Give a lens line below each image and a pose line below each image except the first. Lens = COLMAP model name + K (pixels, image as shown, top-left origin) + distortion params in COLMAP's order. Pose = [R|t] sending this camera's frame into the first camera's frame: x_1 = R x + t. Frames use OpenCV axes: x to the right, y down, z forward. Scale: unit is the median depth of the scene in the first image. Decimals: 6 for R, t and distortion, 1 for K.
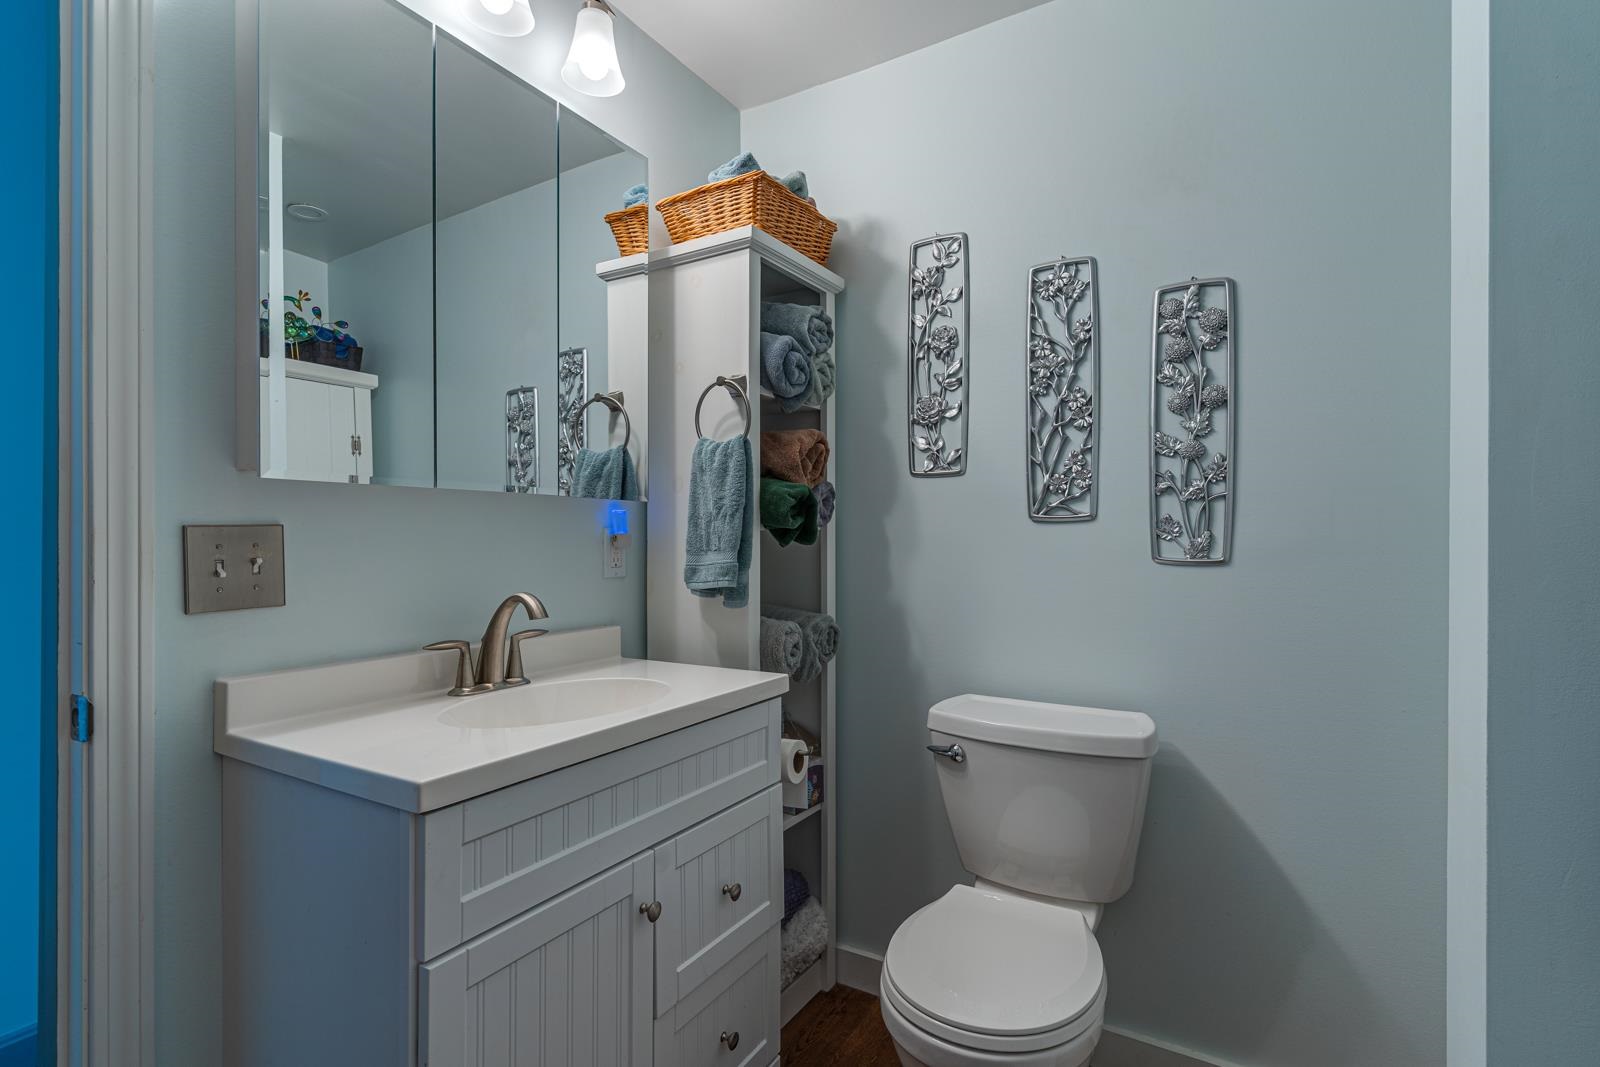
lens RADIAL K [[757.5, 0, 801.4], [0, 757.5, 537.4], [0, 0, 1]] dist [0.005418, -0.002768]
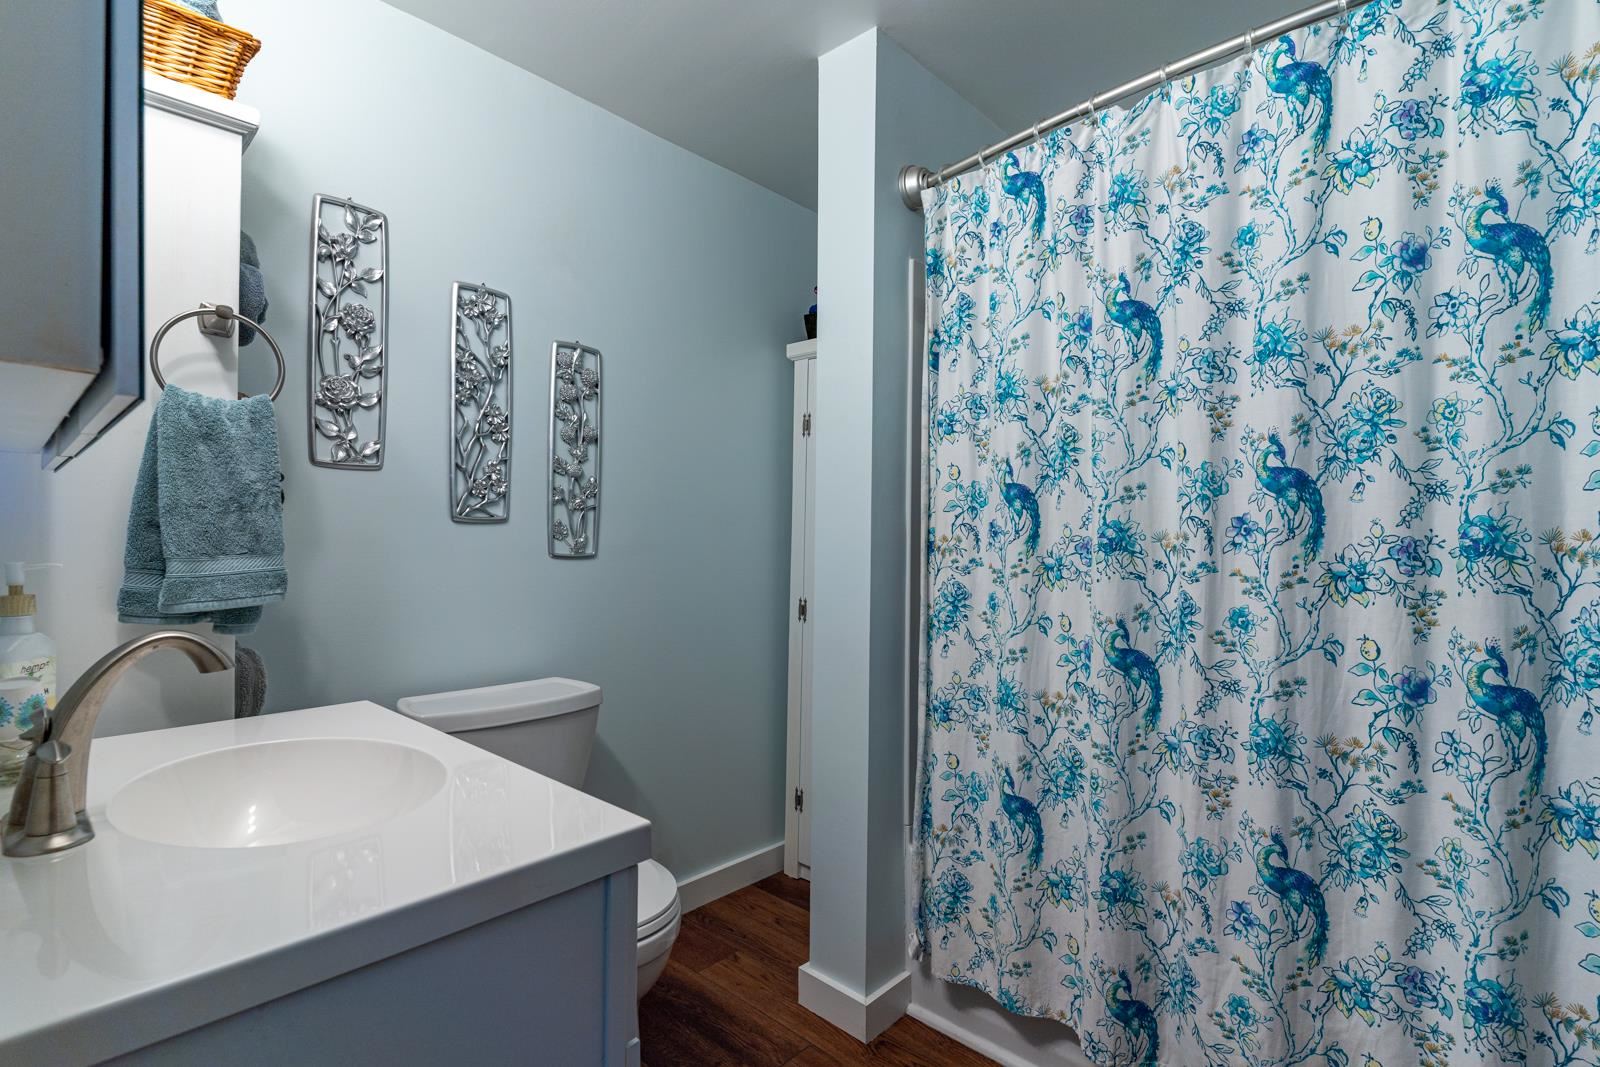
lens RADIAL K [[749.5, 0, 799.6], [0, 749.5, 536.5], [0, 0, 1]] dist [0.001061, -0.000379]
pose [[0.220127, 0.002114, 0.975469, -0.628854], [-0.012065, 0.999927, 0.000556, -0.007292], [-0.975397, -0.011892, 0.220136, 0.307117]]
